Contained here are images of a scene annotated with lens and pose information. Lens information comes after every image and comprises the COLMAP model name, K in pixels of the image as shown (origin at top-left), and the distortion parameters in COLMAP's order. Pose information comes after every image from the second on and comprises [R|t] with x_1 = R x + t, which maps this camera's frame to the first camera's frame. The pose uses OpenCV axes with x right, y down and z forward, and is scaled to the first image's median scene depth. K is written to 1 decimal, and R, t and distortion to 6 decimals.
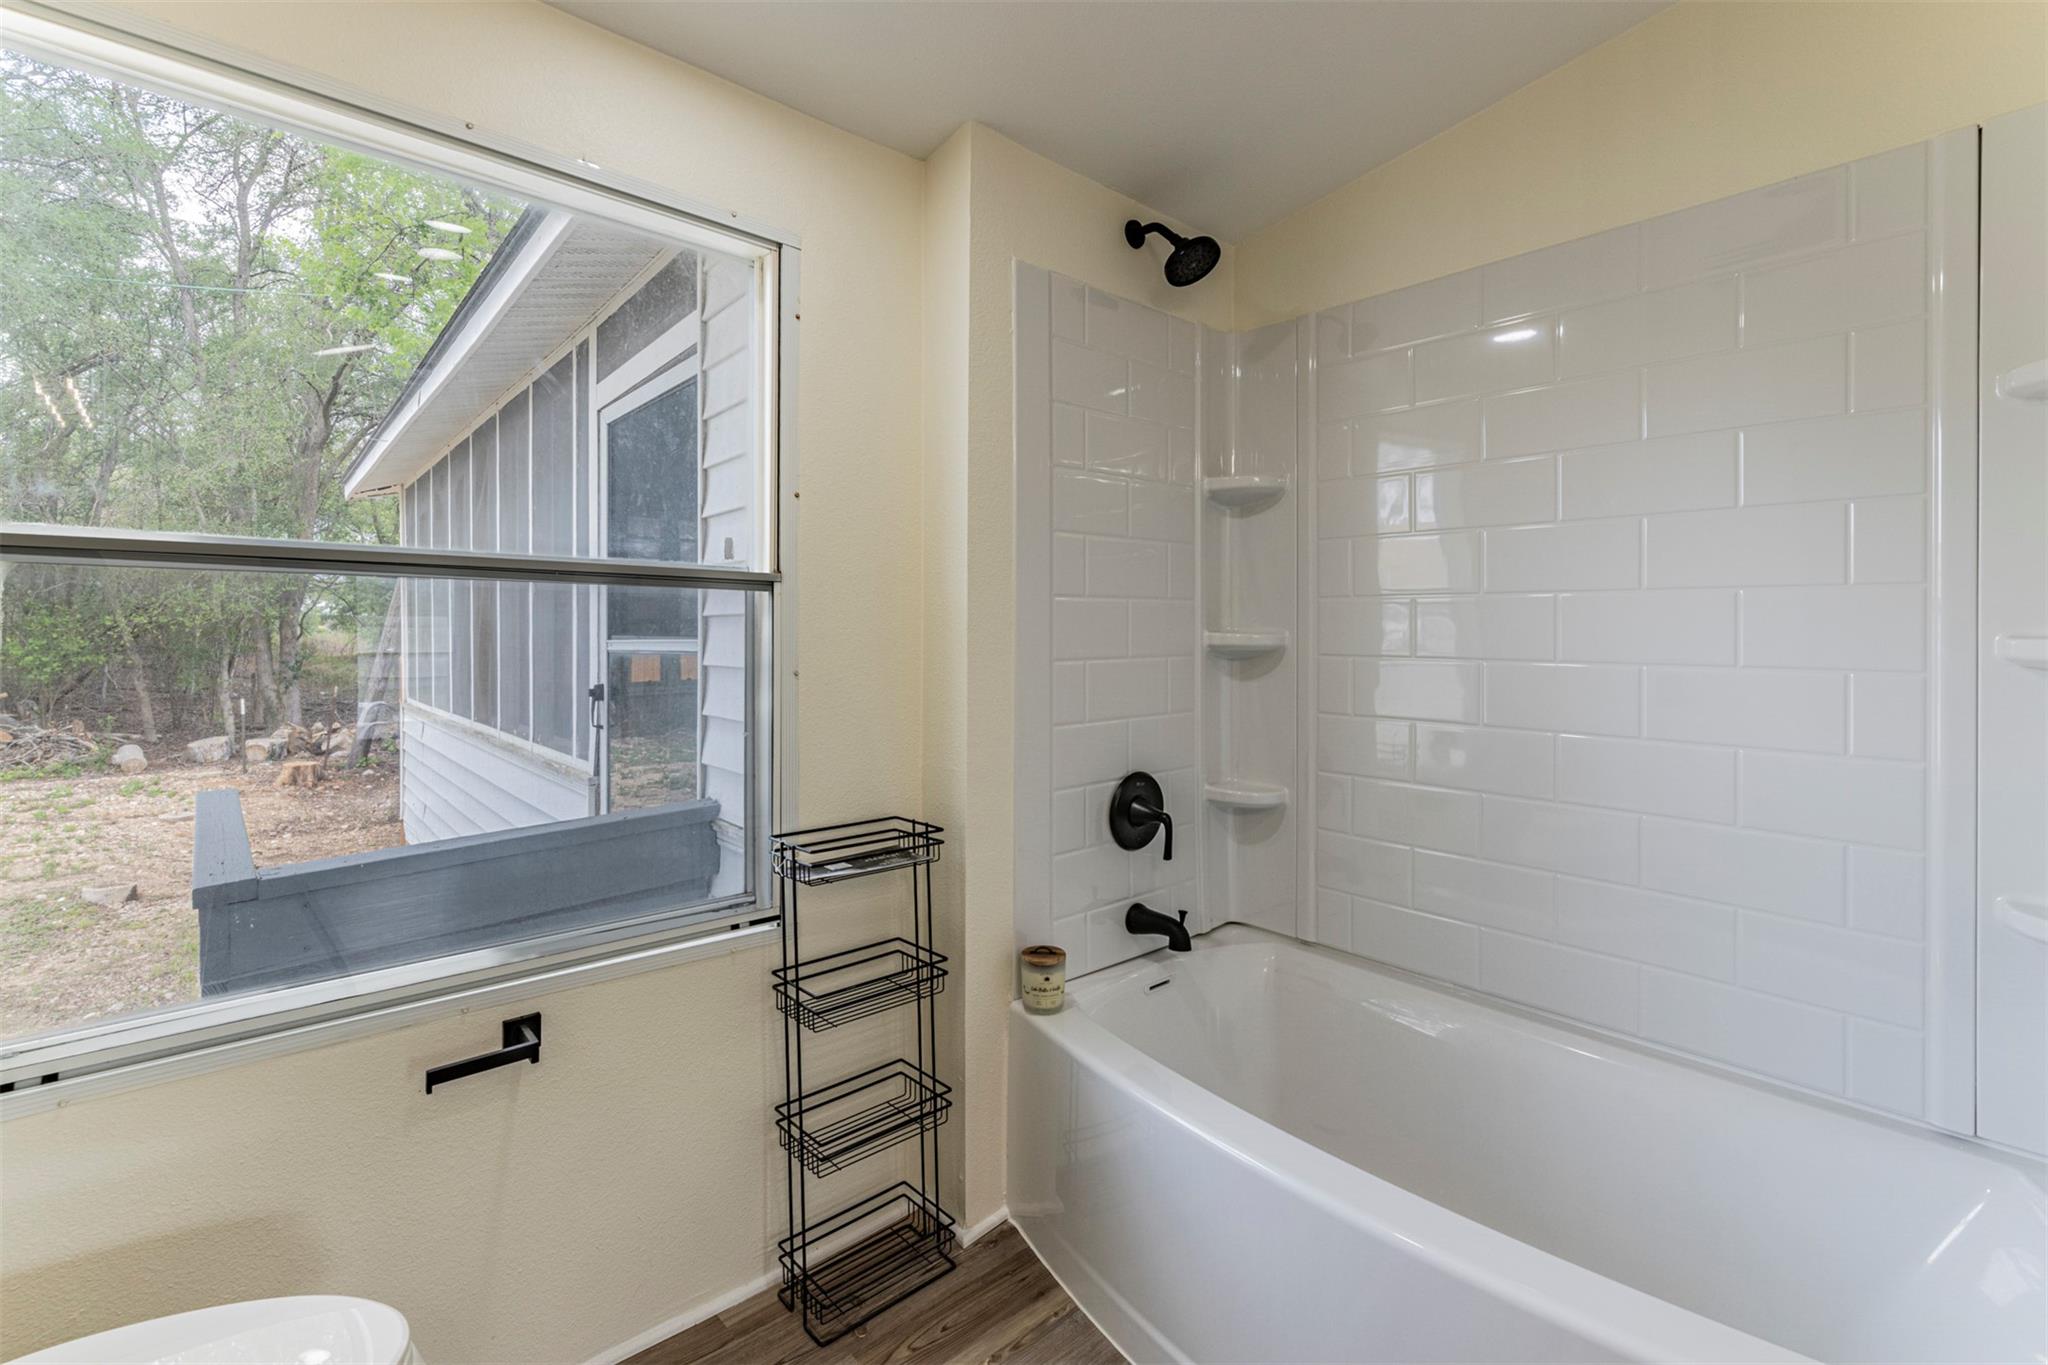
lens RADIAL K [[893.0, 0, 1025.3], [0, 893.0, 633.8], [0, 0, 1]] dist [0.001621, -0.000435]
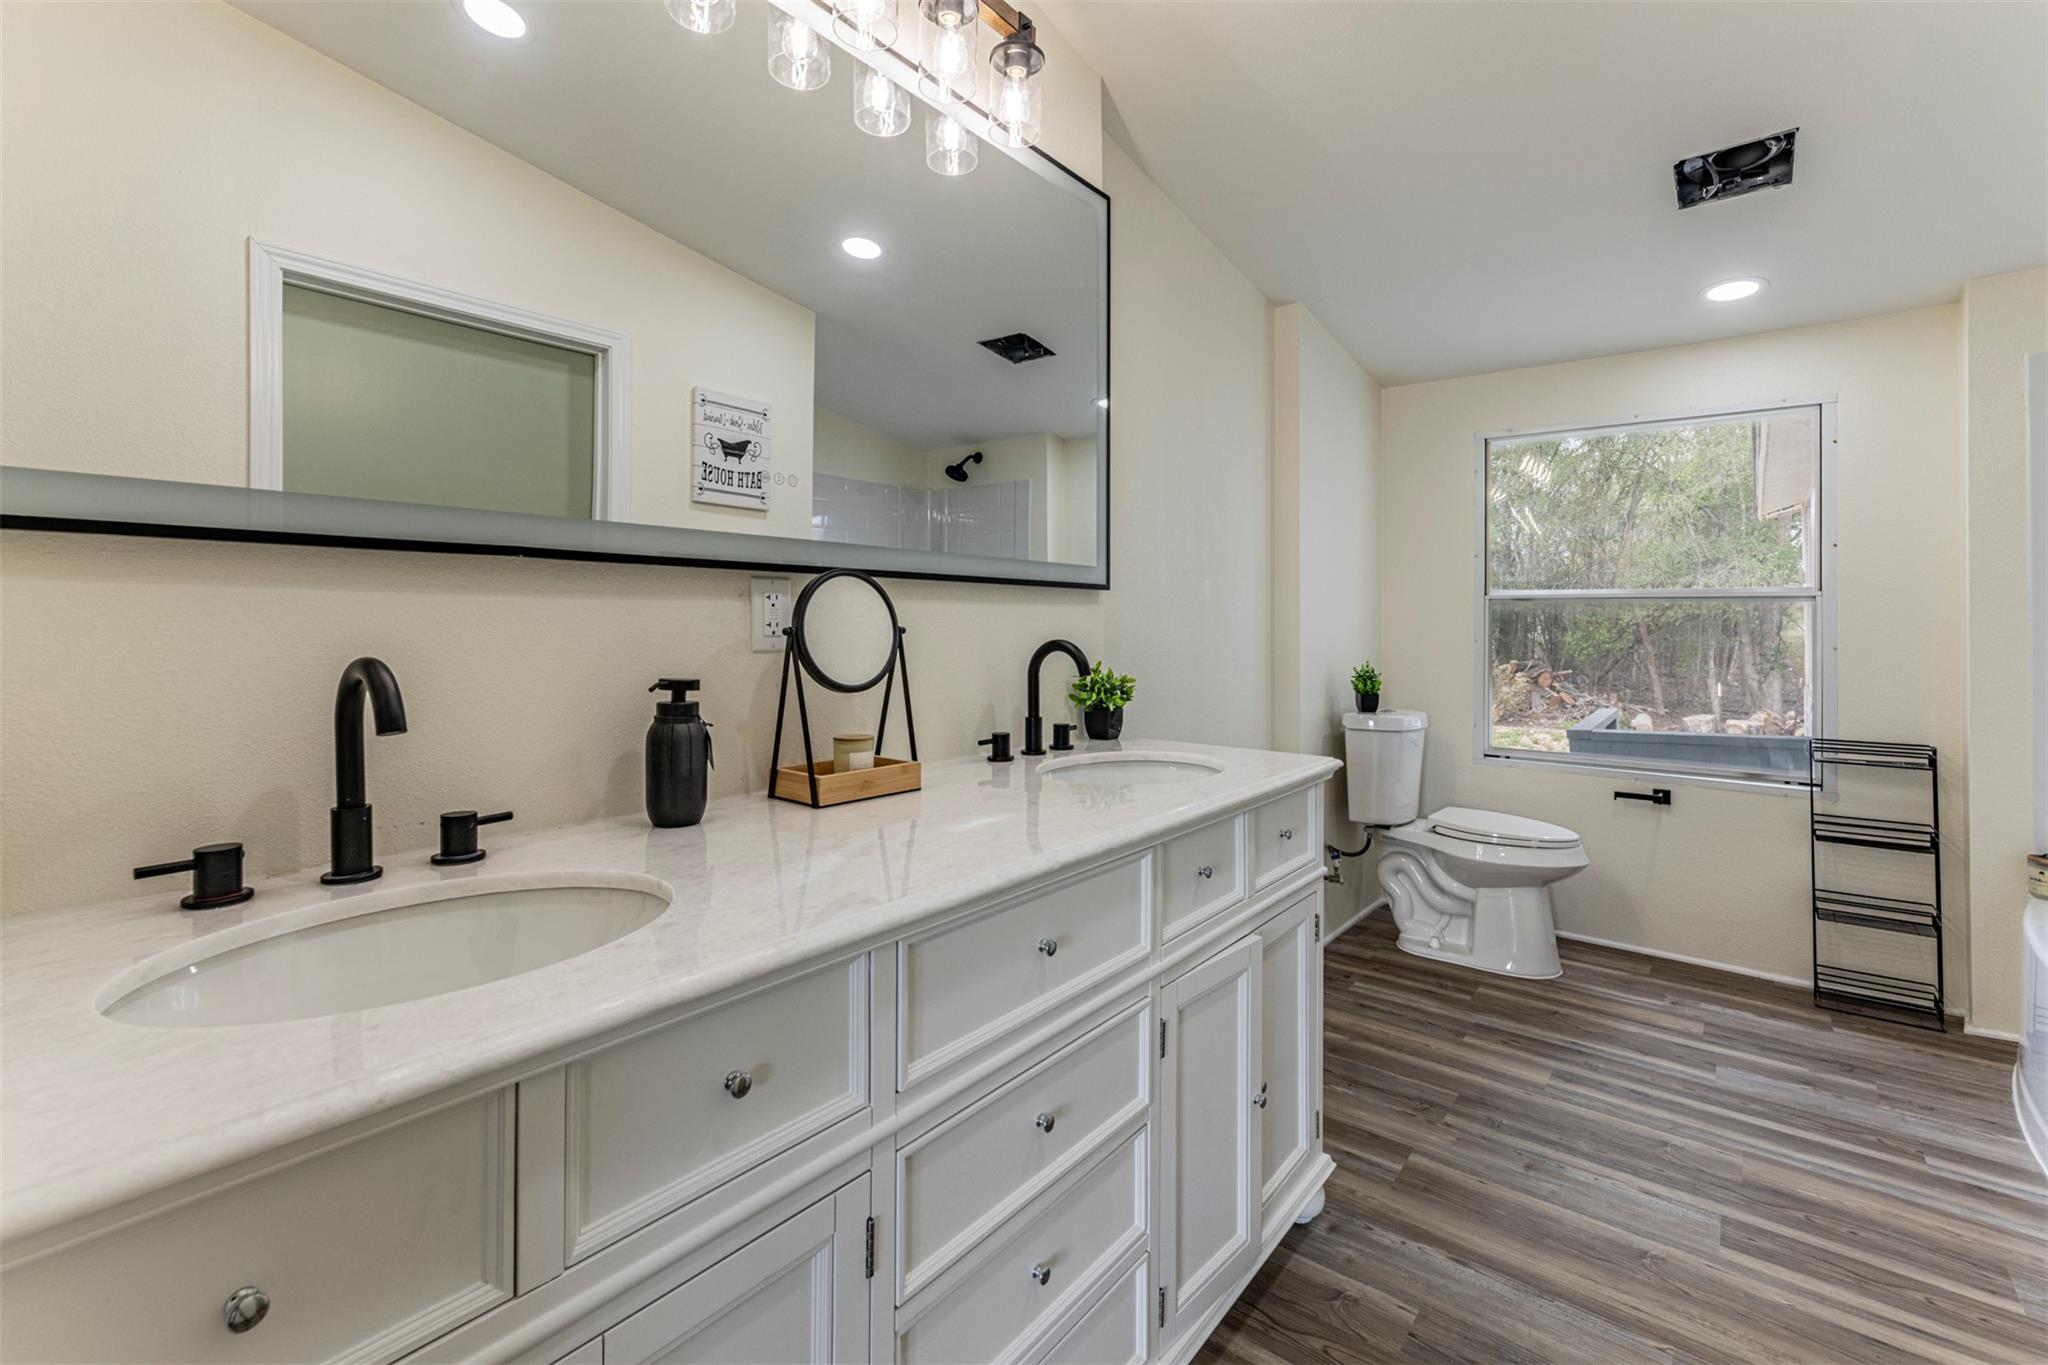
lens RADIAL K [[893.0, 0, 1025.3], [0, 893.0, 633.8], [0, 0, 1]] dist [0.001621, -0.000435]
pose [[0.156967, 0.003445, -0.987598, 0.158662], [-0.000116, 0.999994, 0.003470, 0.001634], [0.987604, -0.000430, 0.156966, -0.107840]]
